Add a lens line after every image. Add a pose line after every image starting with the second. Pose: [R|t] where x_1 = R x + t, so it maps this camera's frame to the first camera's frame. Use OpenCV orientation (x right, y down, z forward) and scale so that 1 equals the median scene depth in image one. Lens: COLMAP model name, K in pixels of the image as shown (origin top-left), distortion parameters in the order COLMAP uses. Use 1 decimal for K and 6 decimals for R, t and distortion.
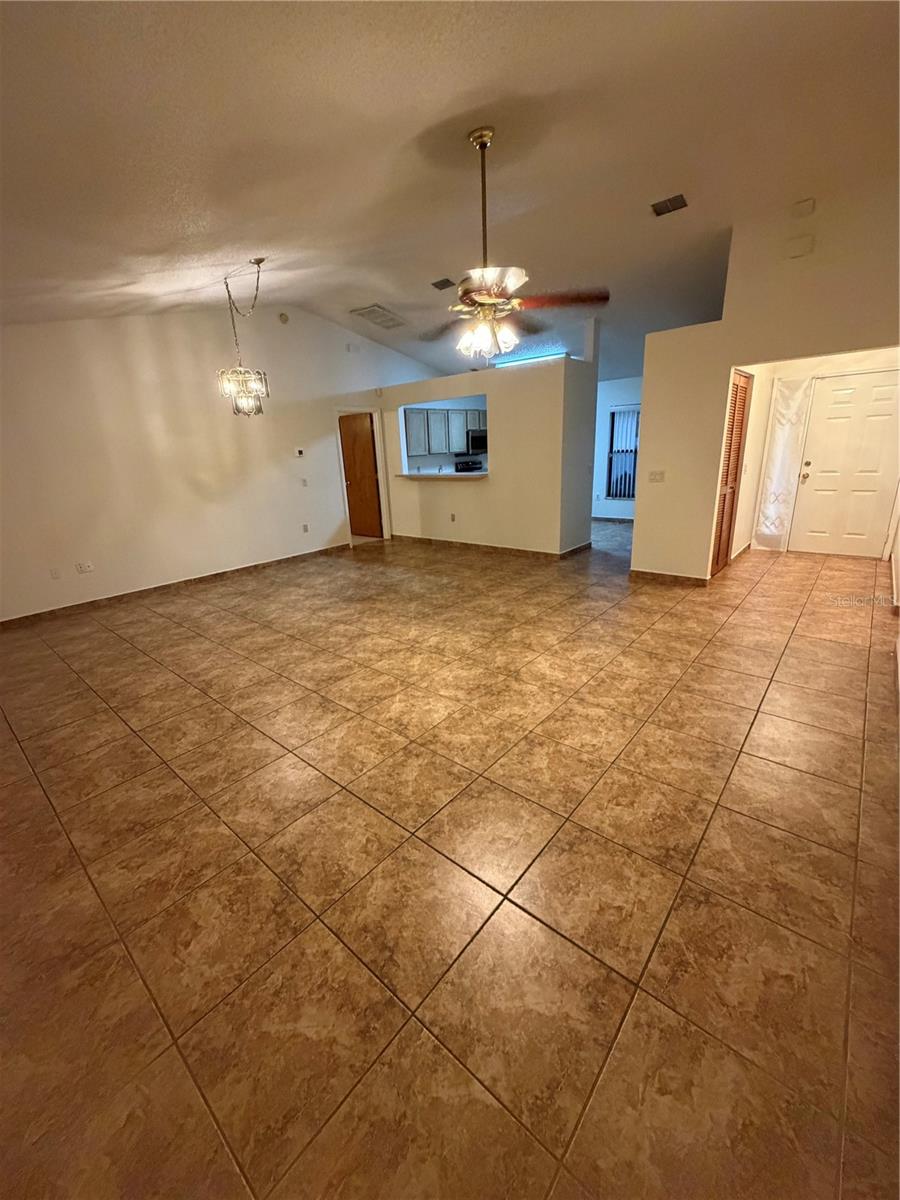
lens RADIAL K [[478.7, 0, 451.1], [0, 478.7, 599.3], [0, 0, 1]] dist [-0.000761, -0.000568]
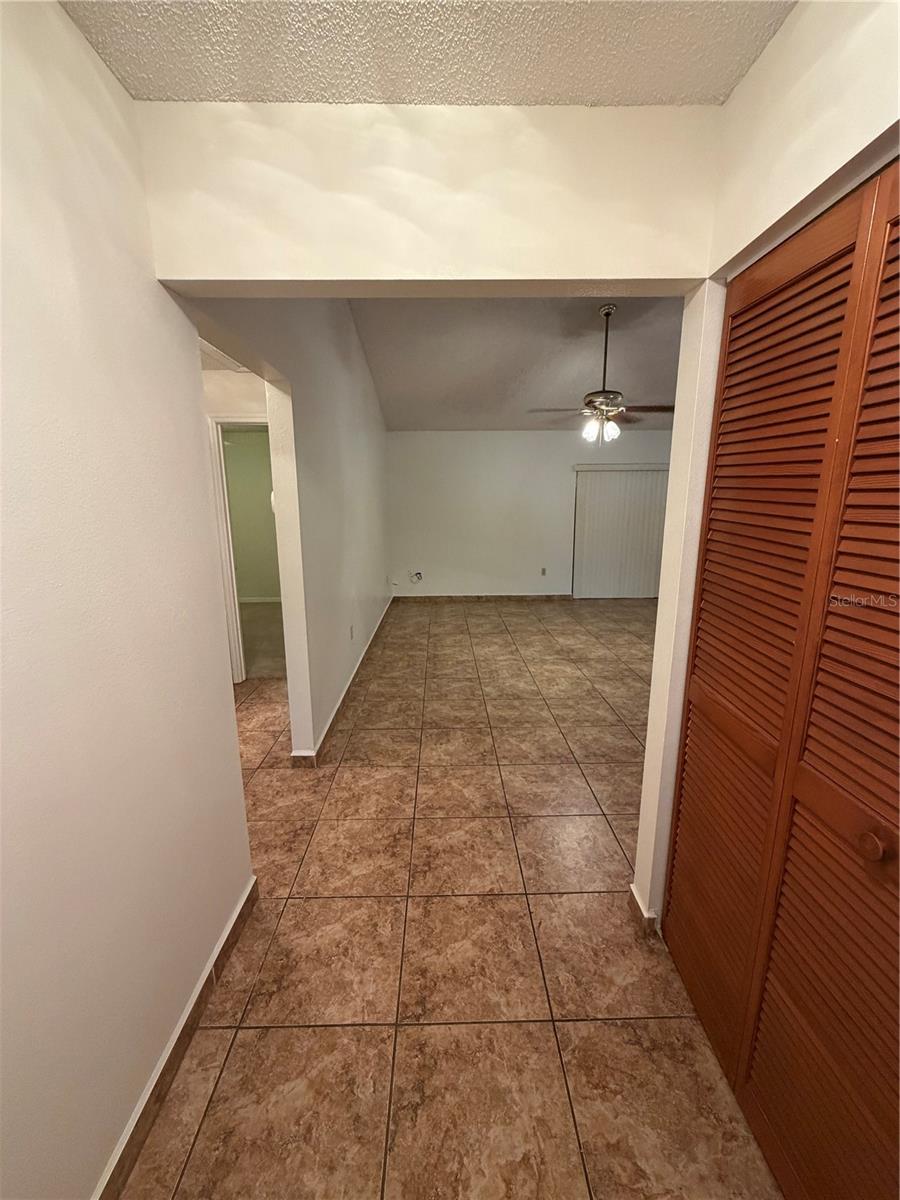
lens RADIAL K [[478.7, 0, 448.8], [0, 478.7, 599.8], [0, 0, 1]] dist [-0.000761, -0.000568]
pose [[-0.747618, 0.186956, -0.637271, 1.070023], [-0.163212, 0.878411, 0.449172, -0.483240], [0.643762, 0.439819, -0.626203, 1.341388]]
